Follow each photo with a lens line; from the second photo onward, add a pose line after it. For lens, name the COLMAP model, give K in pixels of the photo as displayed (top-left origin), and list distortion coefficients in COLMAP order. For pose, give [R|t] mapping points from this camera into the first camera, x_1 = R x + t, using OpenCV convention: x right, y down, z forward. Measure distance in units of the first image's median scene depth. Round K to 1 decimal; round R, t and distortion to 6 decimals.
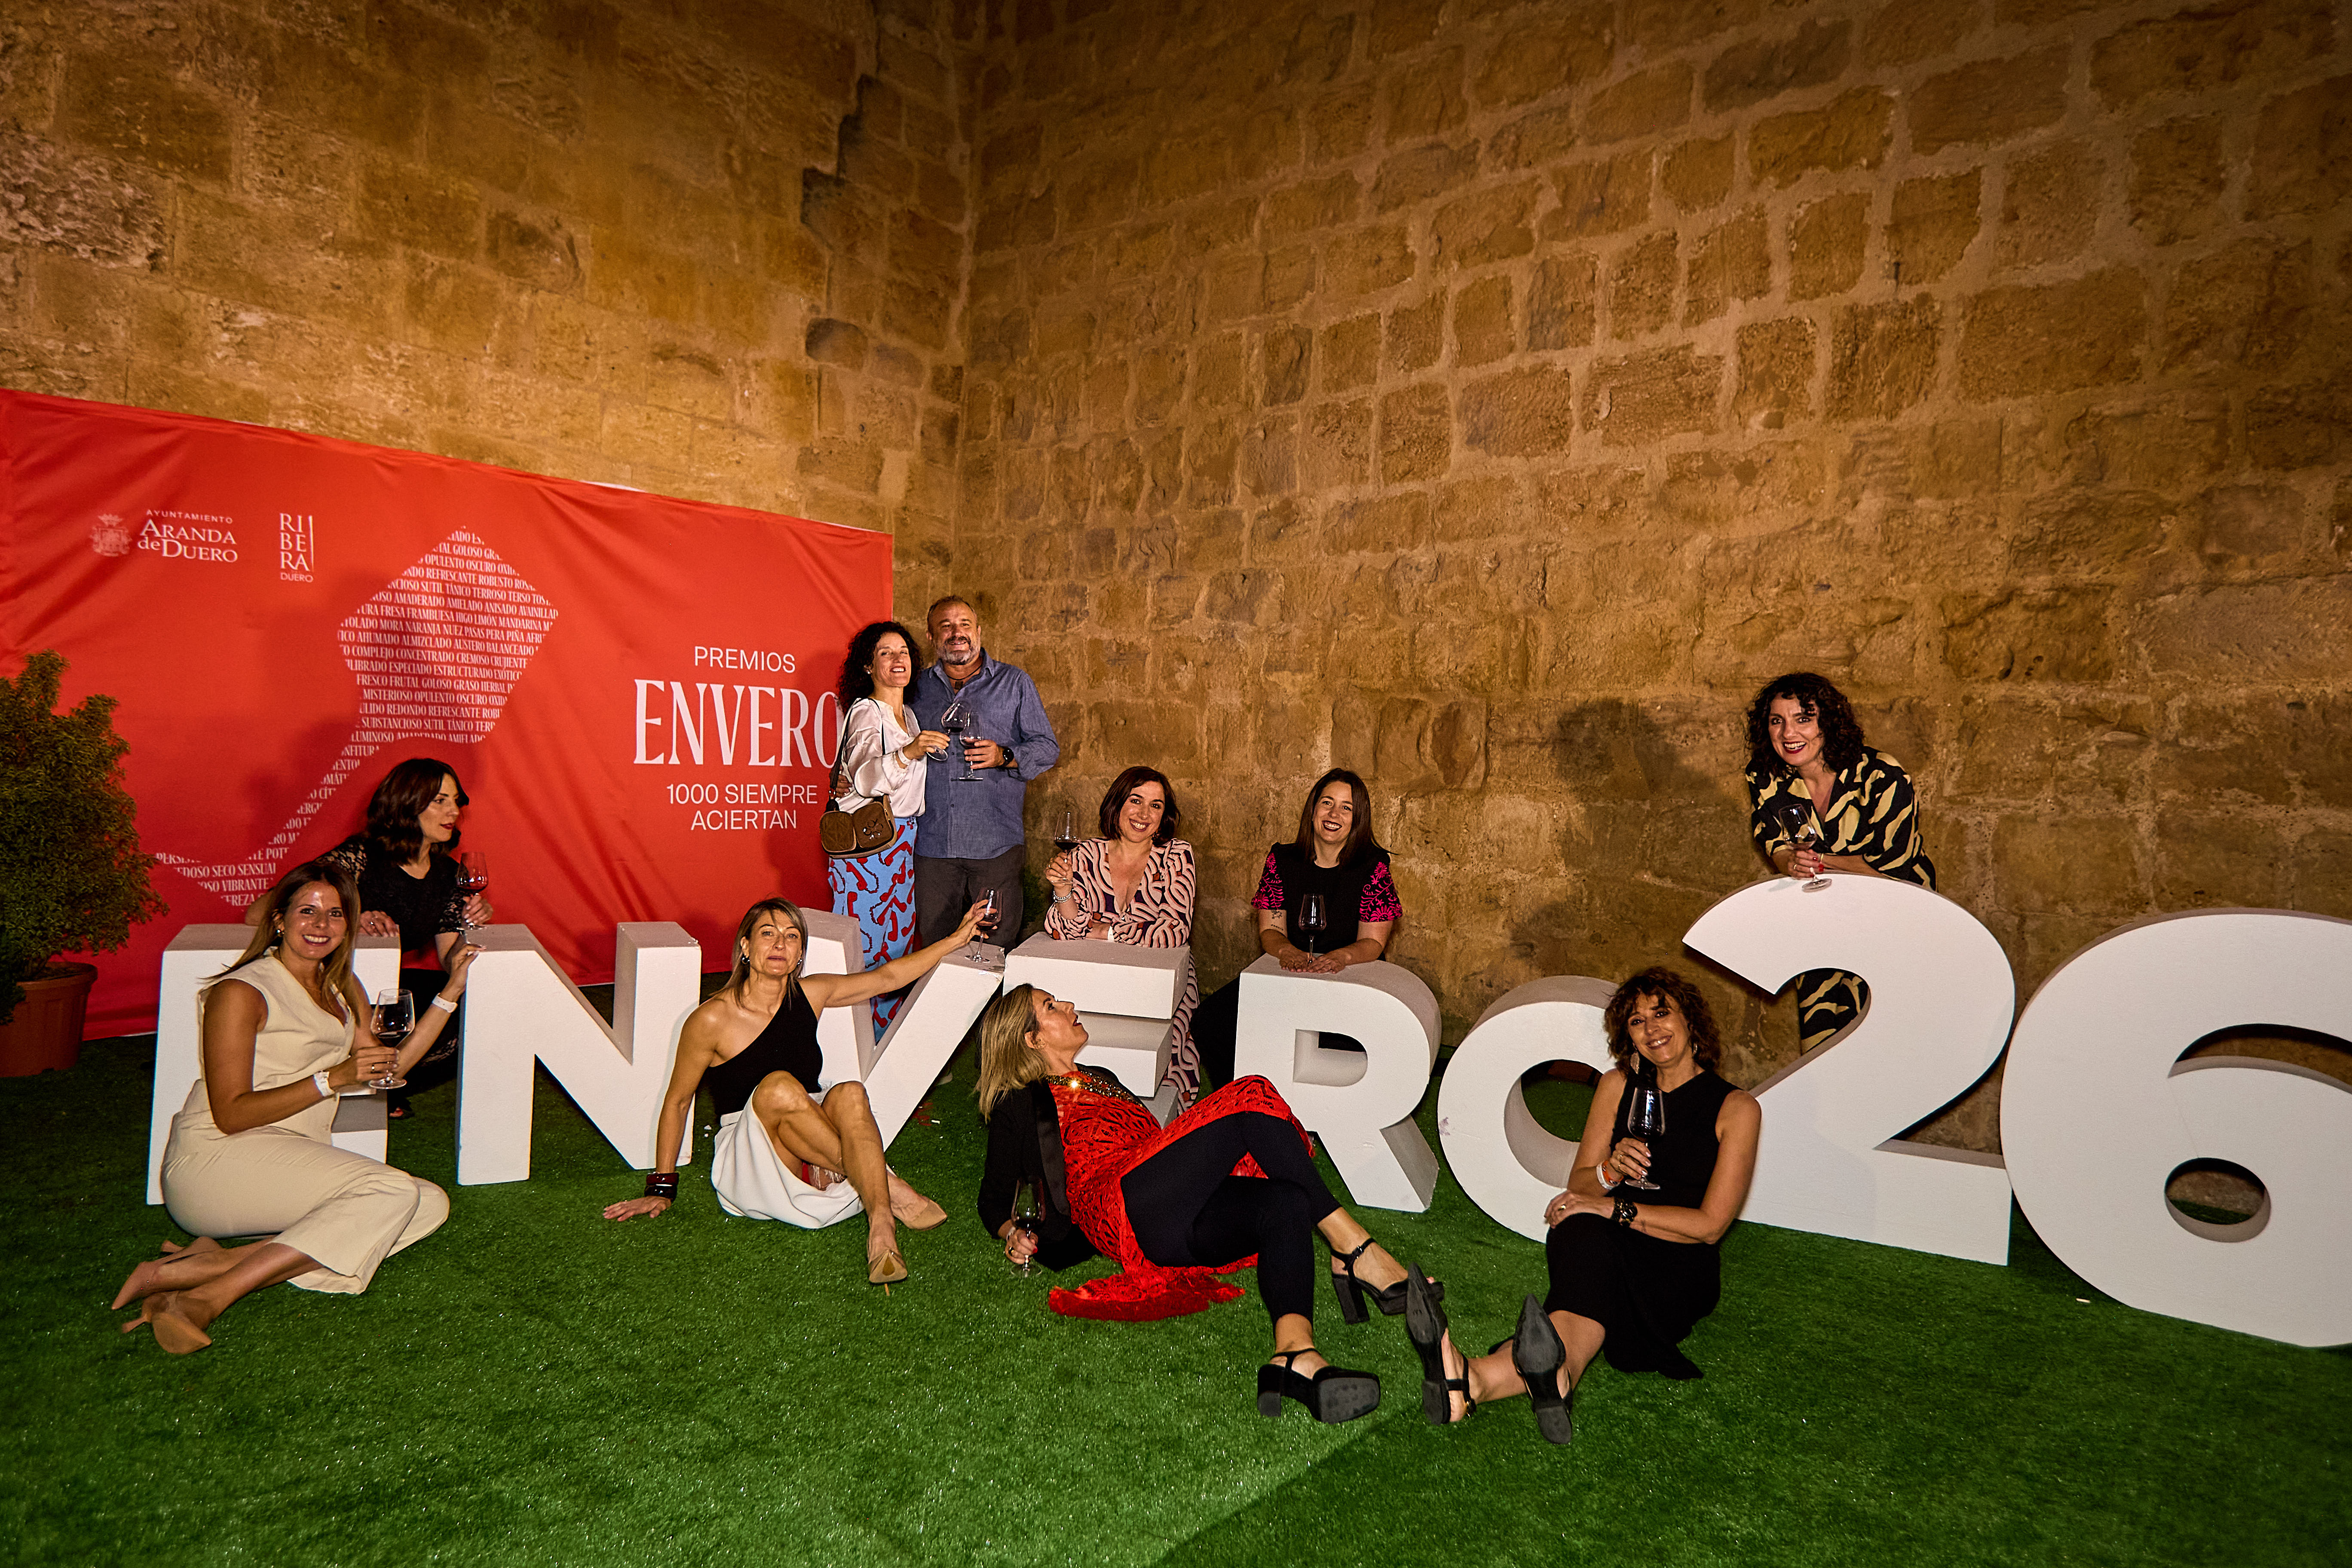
lens RADIAL K [[1462.1, 0, 1166.3], [0, 1462.1, 776.4], [0, 0, 1]] dist [0.061835, -0.031697]
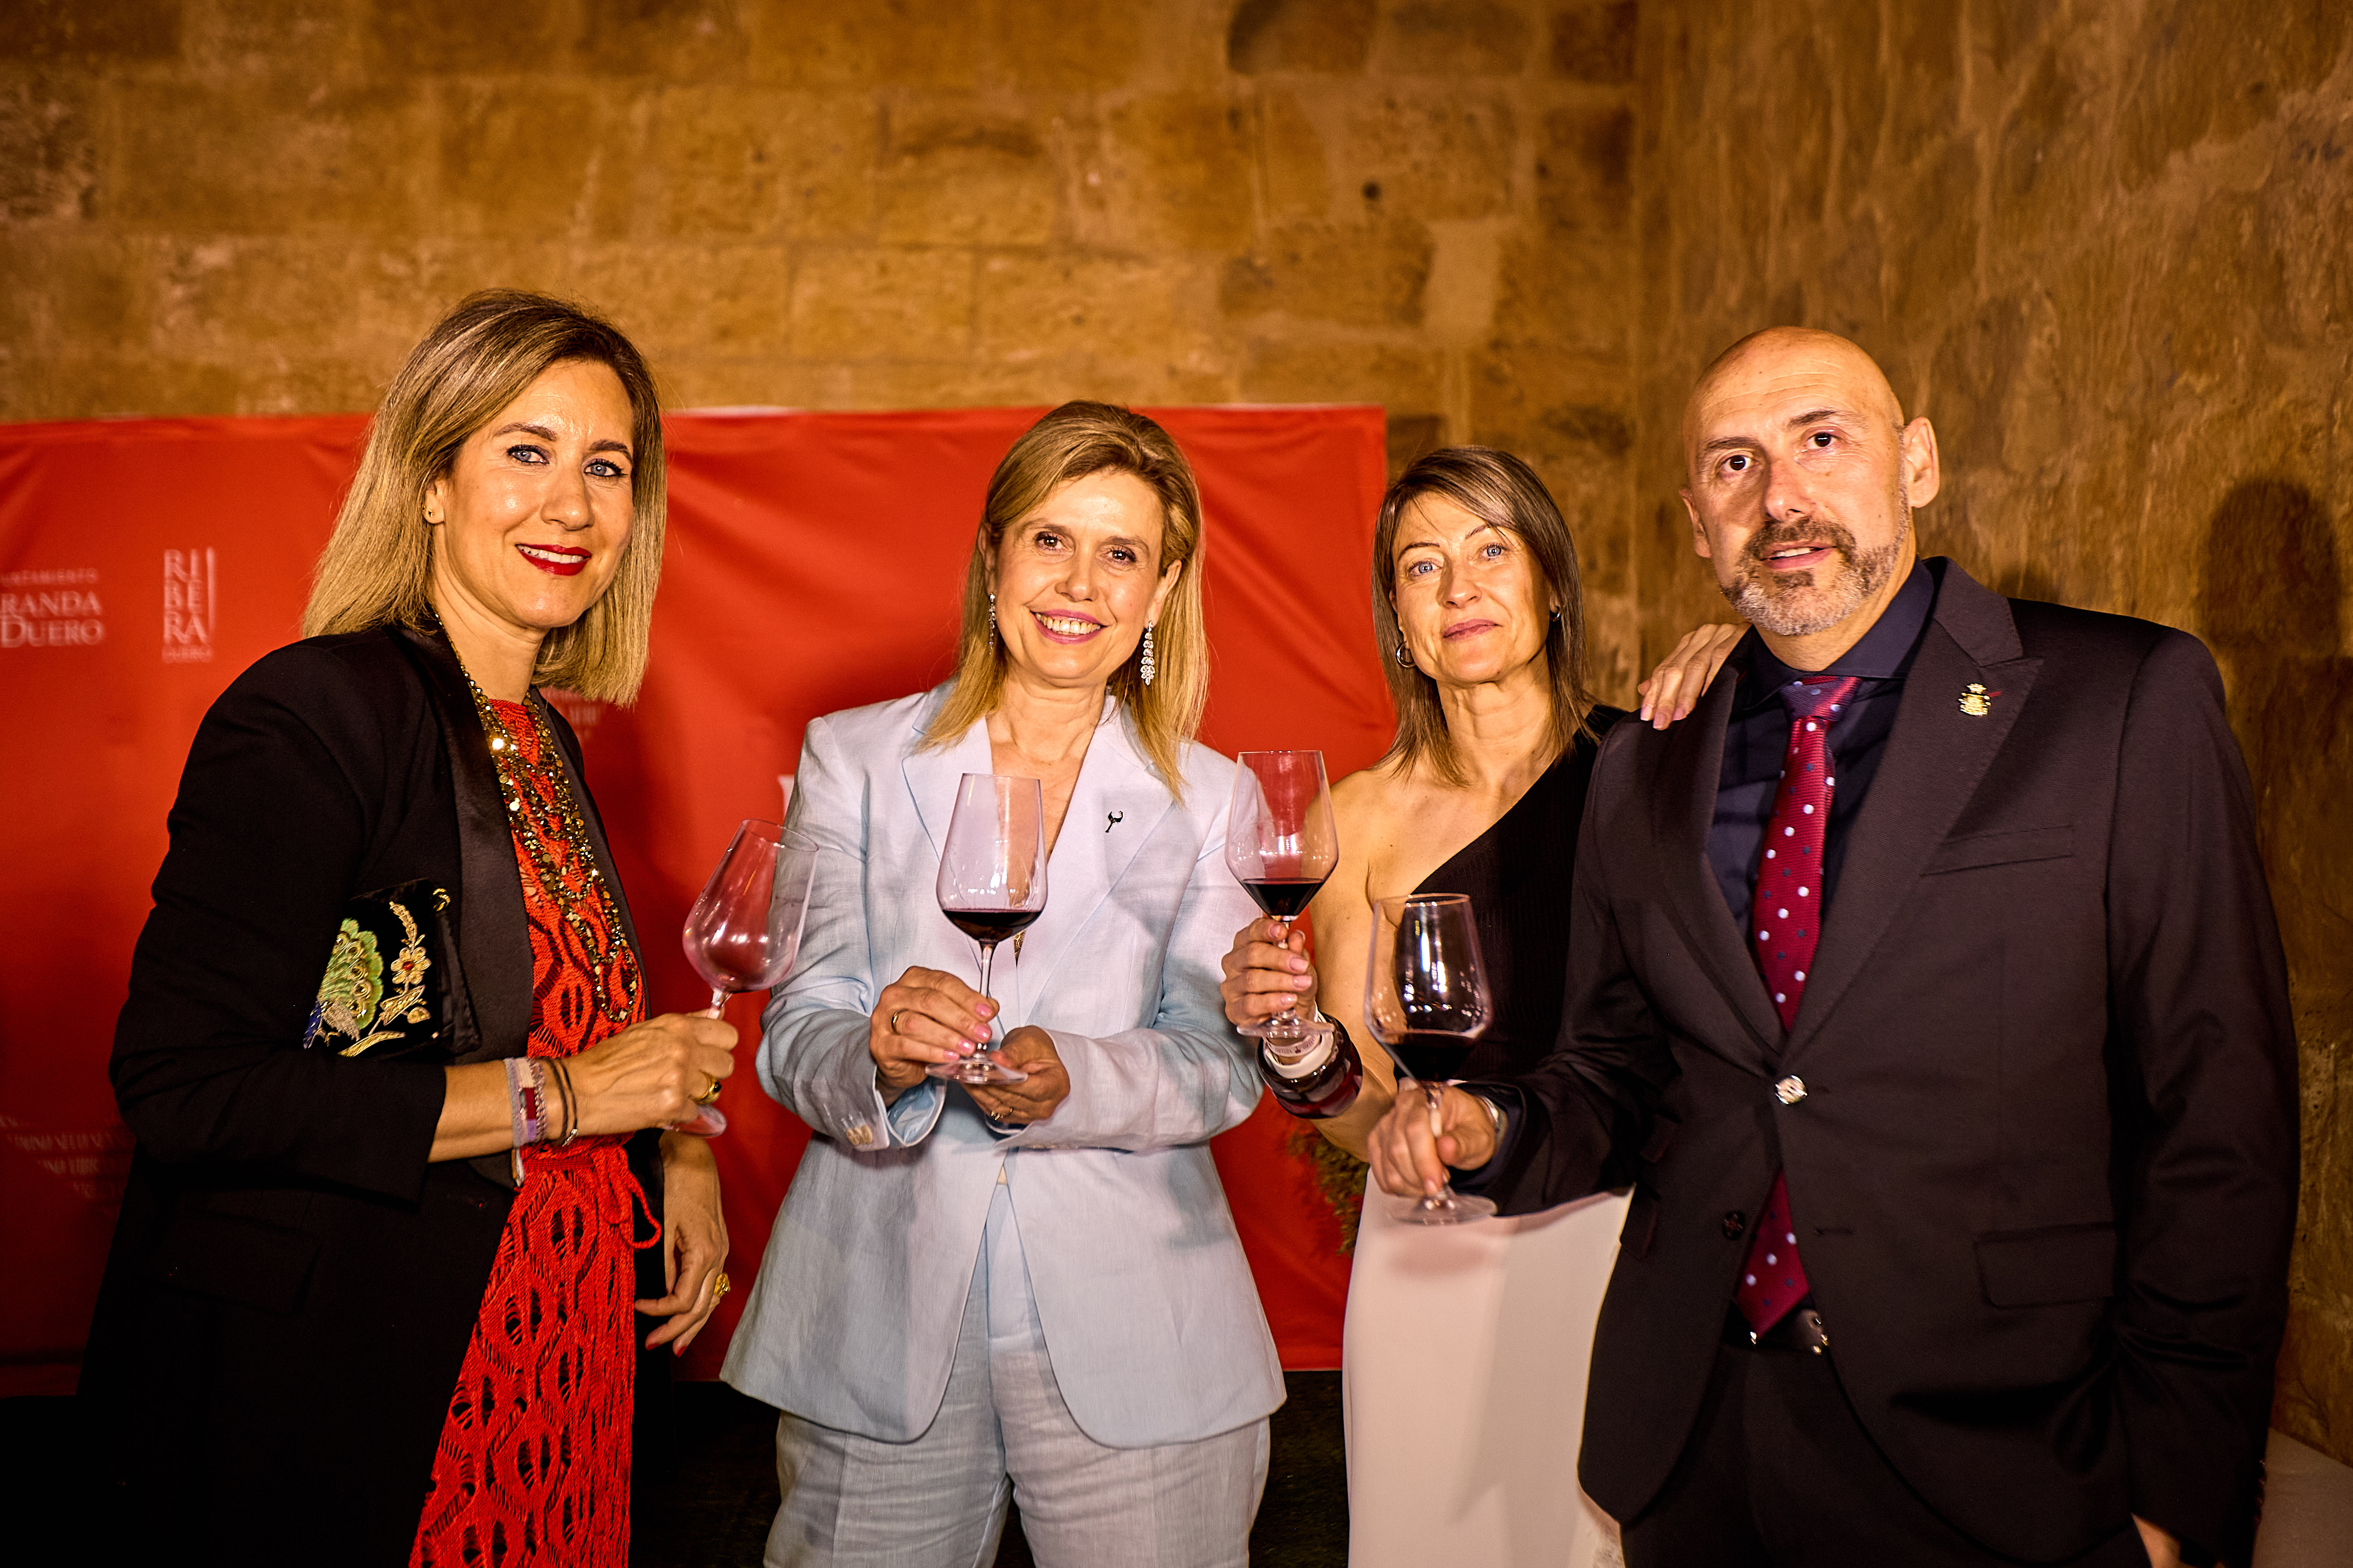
lens RADIAL K [[2268.8, 0, 1155.3], [0, 2268.8, 767.3], [0, 0, 1]] dist [0.000221, -0.021151]
pose [[0.683655, -0.068108, -0.726620, 0.314067], [0.026352, 0.997290, -0.068684, -0.012788], [0.729329, 0.027808, 0.683598, 0.589318]]
